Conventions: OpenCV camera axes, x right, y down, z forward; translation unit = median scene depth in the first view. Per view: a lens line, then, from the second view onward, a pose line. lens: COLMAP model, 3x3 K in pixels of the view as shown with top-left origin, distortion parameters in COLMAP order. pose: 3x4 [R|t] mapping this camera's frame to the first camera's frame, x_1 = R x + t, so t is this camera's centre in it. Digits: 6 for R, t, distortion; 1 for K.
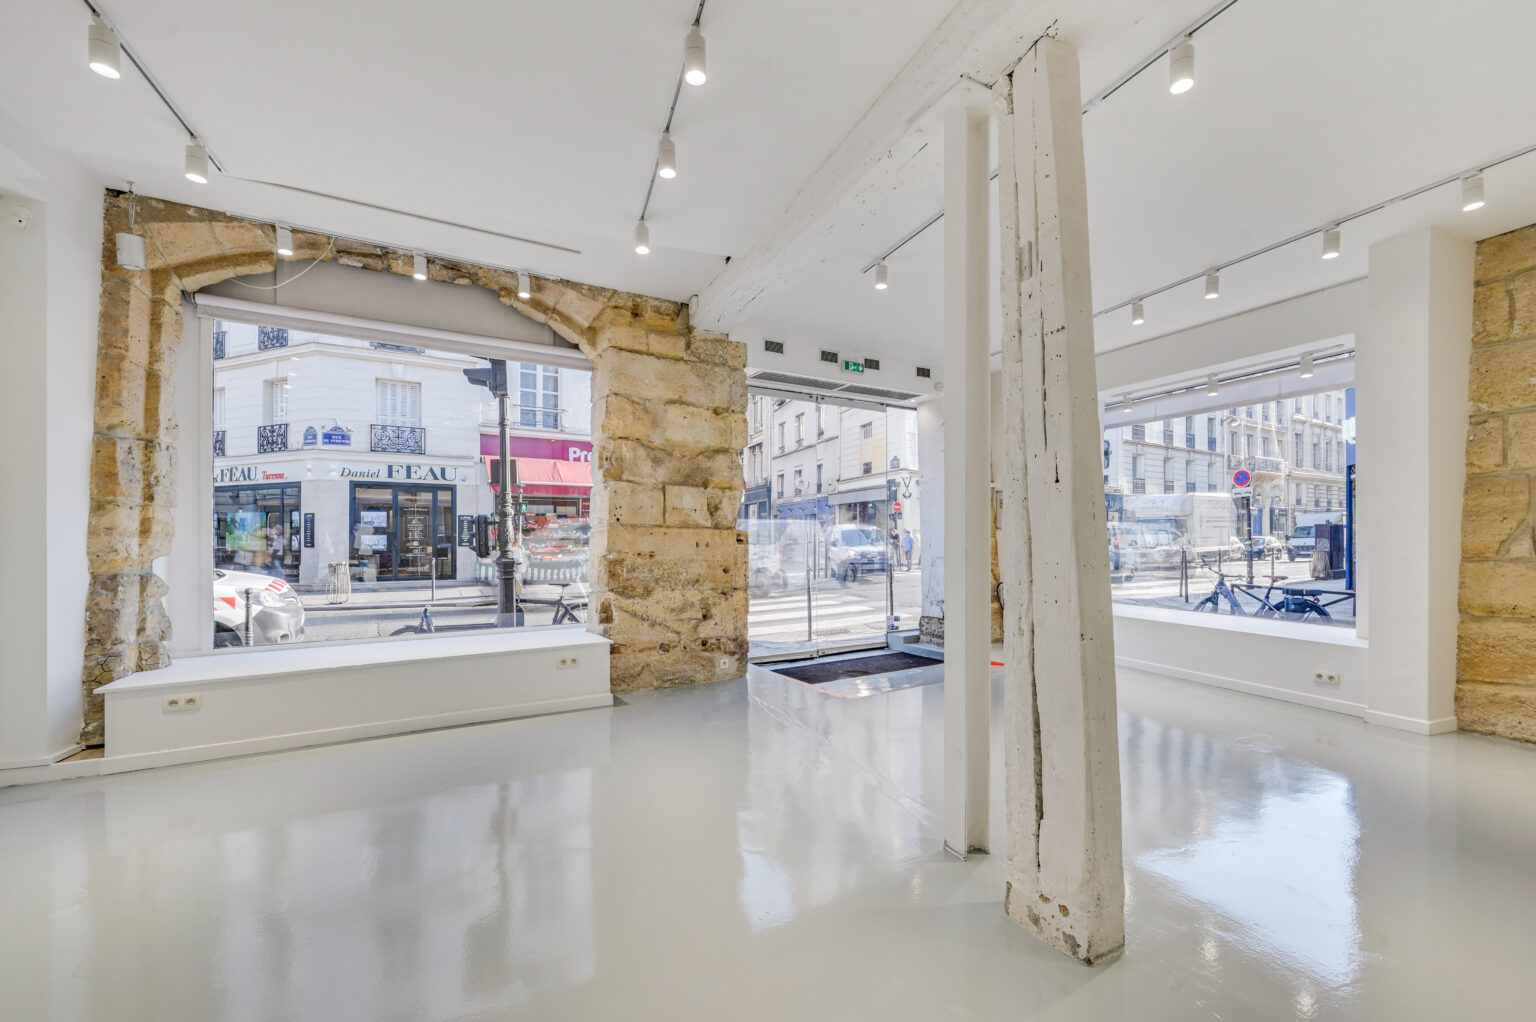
lens RADIAL K [[628.5, 0, 774.8], [0, 628.5, 538.5], [0, 0, 1]] dist [-0.001164, -0.000083]
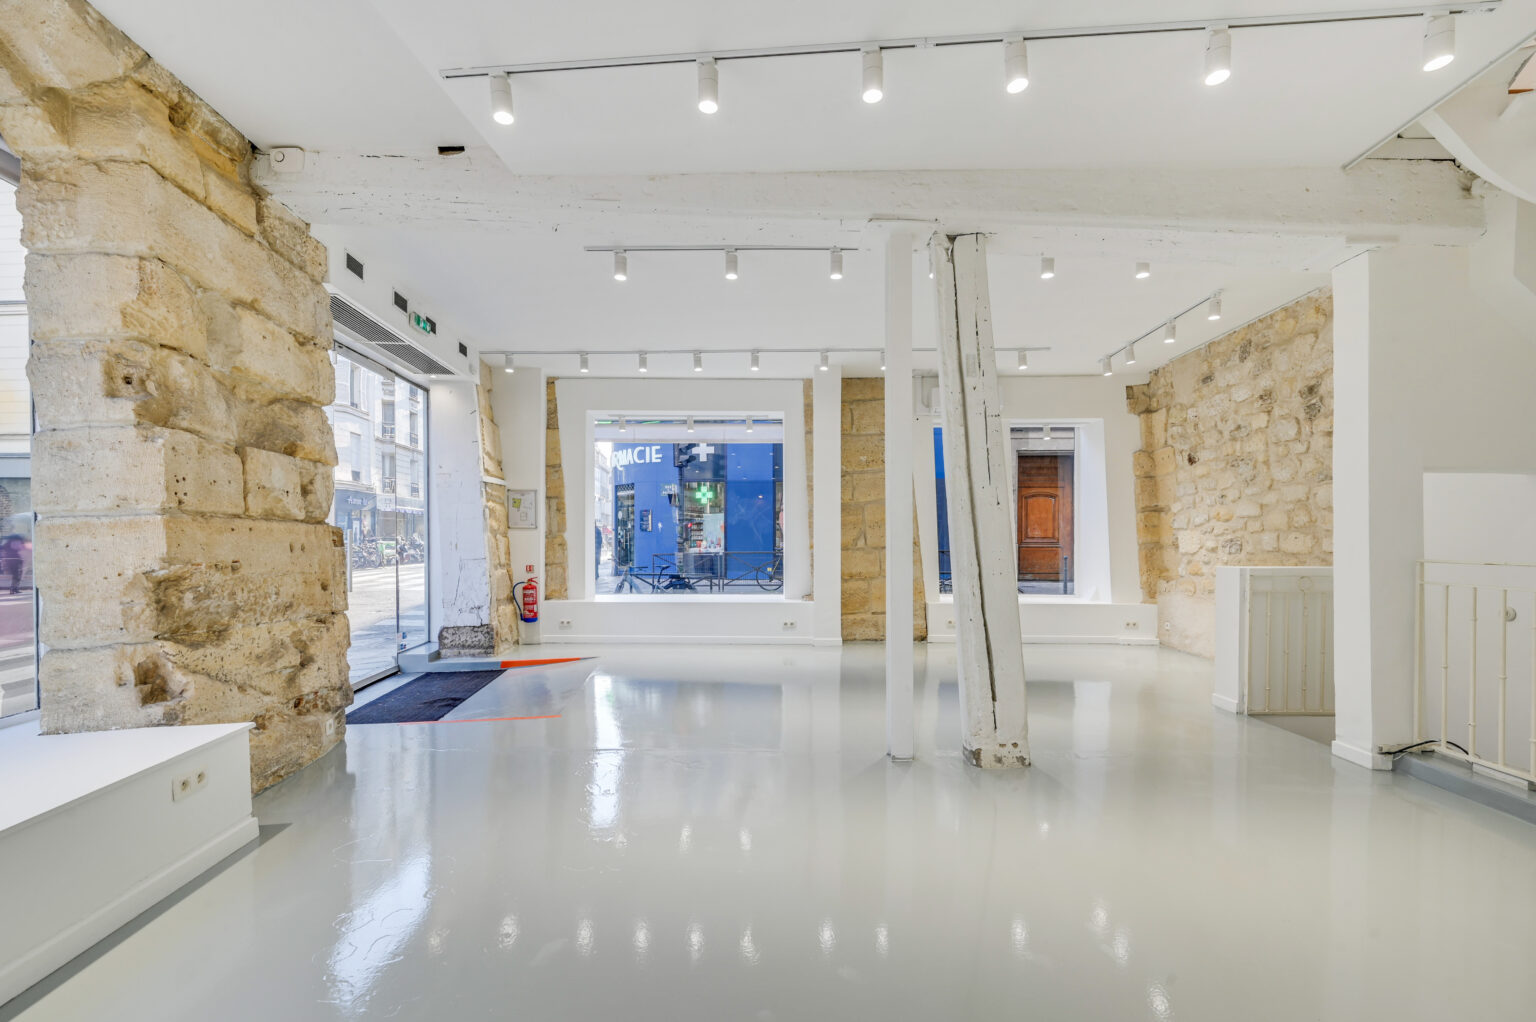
lens RADIAL K [[626.6, 0, 773.8], [0, 626.6, 547.1], [0, 0, 1]] dist [-0.001006, -0.000097]
pose [[0.411313, -0.013020, 0.911401, -0.490644], [0.001266, 0.999905, 0.013713, 0.001211], [-0.911493, -0.004487, 0.411291, 0.305241]]
